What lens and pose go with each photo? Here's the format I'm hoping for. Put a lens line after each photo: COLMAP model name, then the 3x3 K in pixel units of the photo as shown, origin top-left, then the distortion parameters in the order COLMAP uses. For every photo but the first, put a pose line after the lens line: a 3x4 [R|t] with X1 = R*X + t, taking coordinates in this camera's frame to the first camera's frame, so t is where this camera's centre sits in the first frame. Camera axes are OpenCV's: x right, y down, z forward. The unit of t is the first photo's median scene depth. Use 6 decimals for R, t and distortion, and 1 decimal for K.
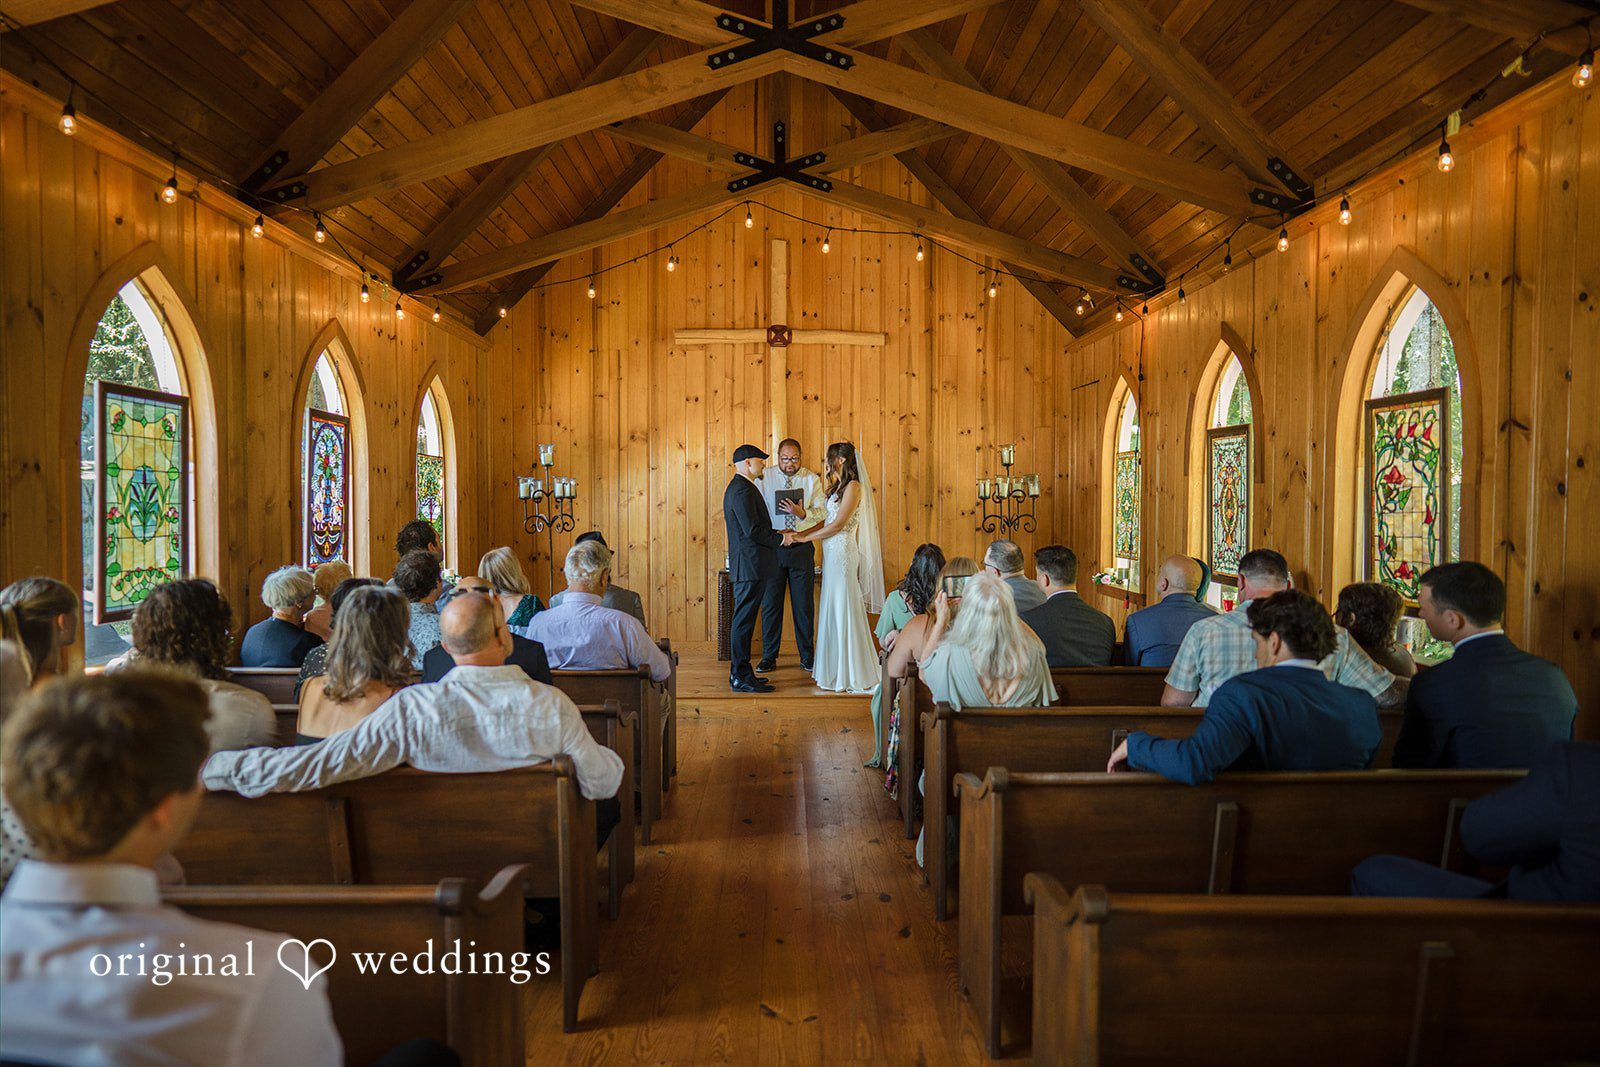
lens RADIAL K [[1024.9, 0, 780.8], [0, 1024.9, 513.8], [0, 0, 1]] dist [-0.023381, 0.027546]
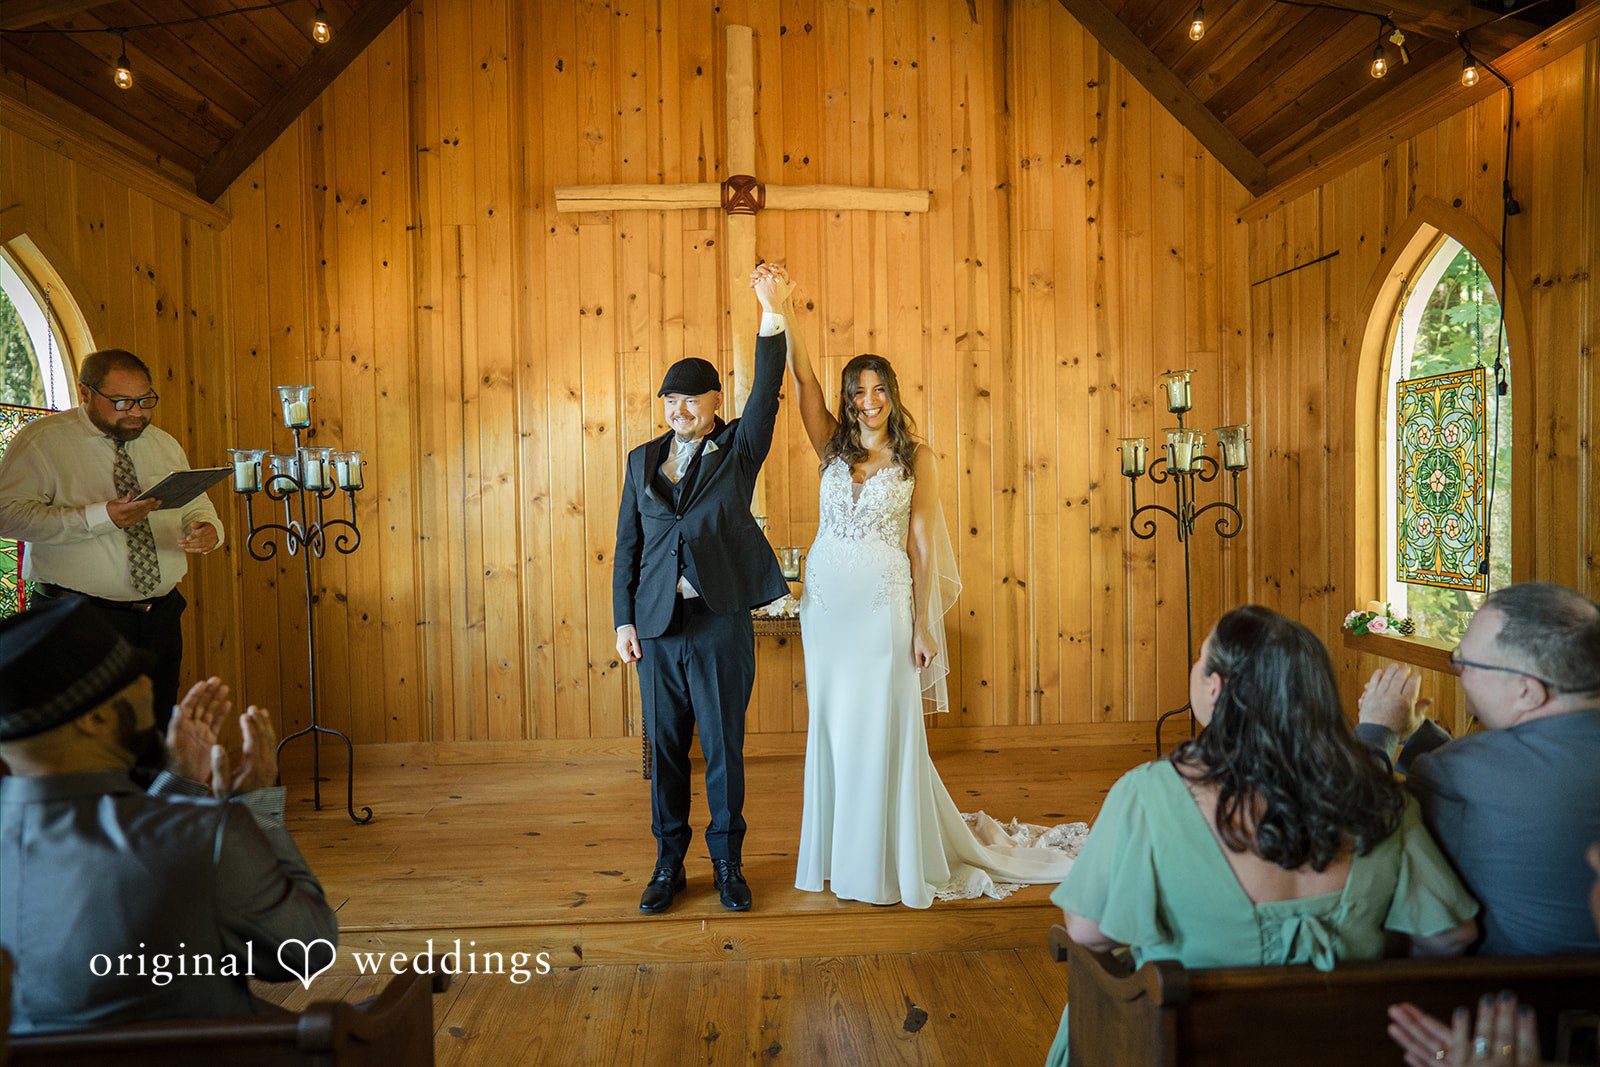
lens RADIAL K [[804.2, 0, 800.5], [0, 804.2, 519.4], [0, 0, 1]] dist [-0.014585, 0.000538]
pose [[0.999251, -0.020664, 0.032712, 0.012124], [0.020048, 0.999618, 0.019041, -0.002924], [-0.033093, -0.018371, 0.999283, 0.552290]]
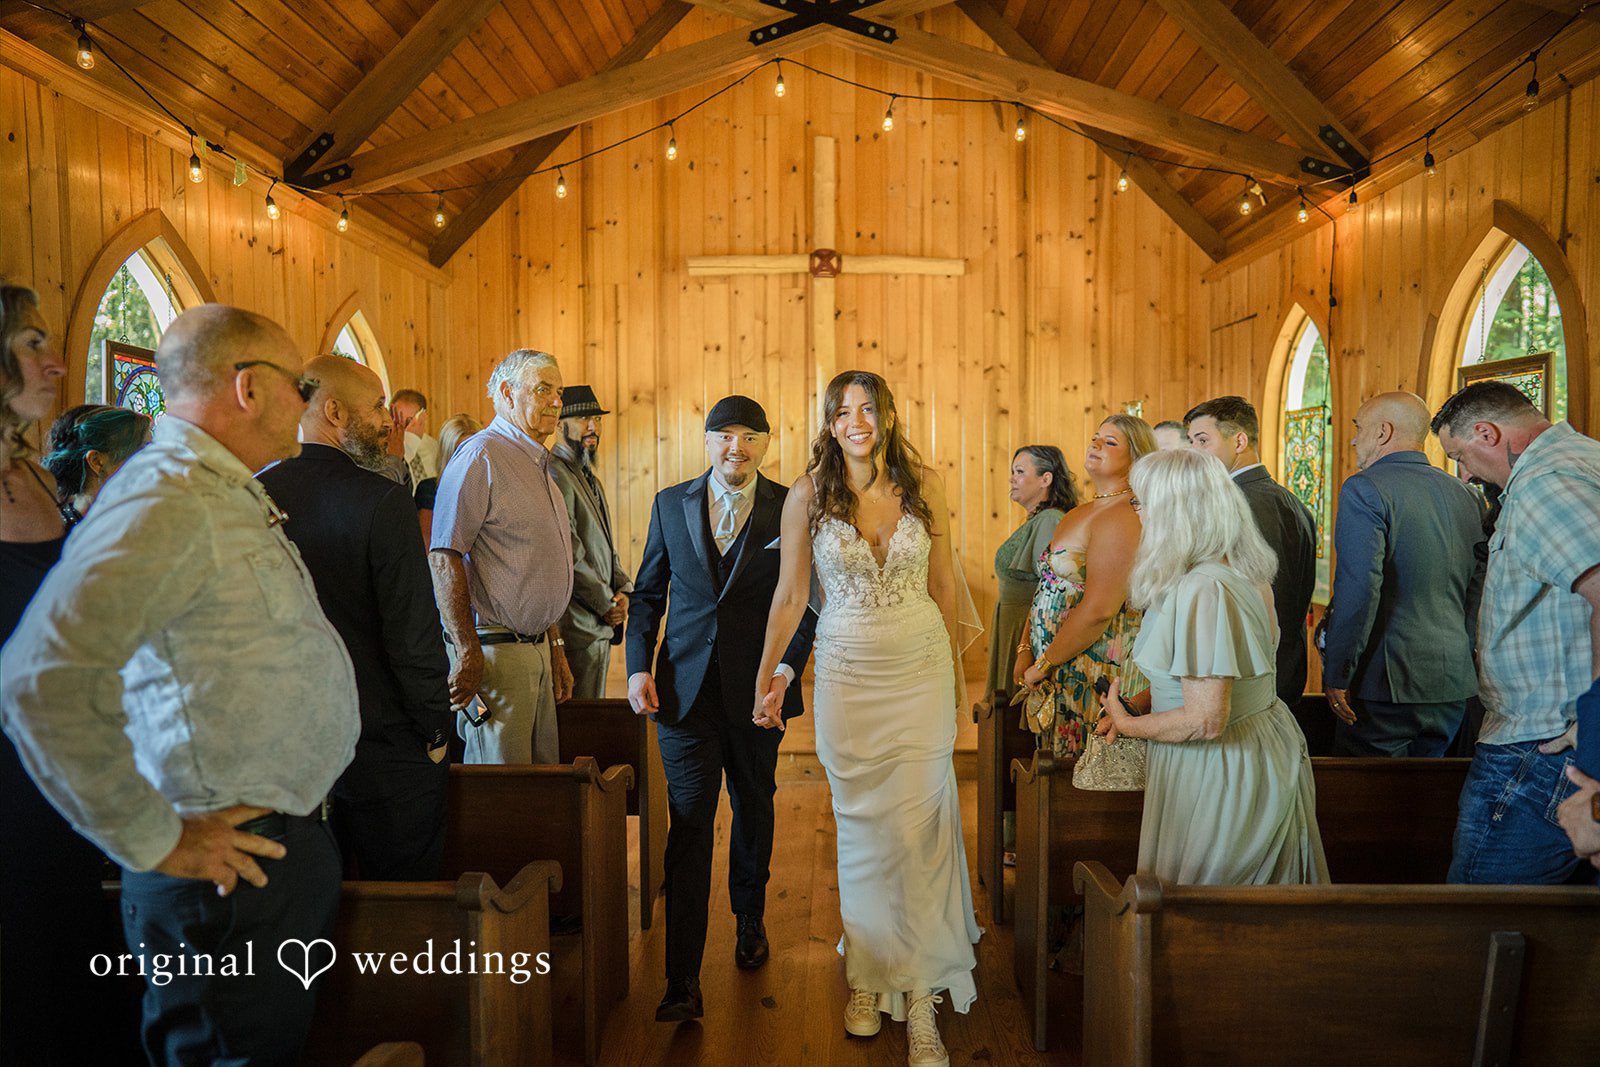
lens RADIAL K [[1036.1, 0, 820.3], [0, 1036.1, 520.3], [0, 0, 1]] dist [-0.030935, 0.050624]
pose [[0.999874, -0.005688, -0.014798, 0.004923], [0.006015, 0.999737, 0.022111, 0.000188], [0.014668, -0.022197, 0.999646, 0.226395]]
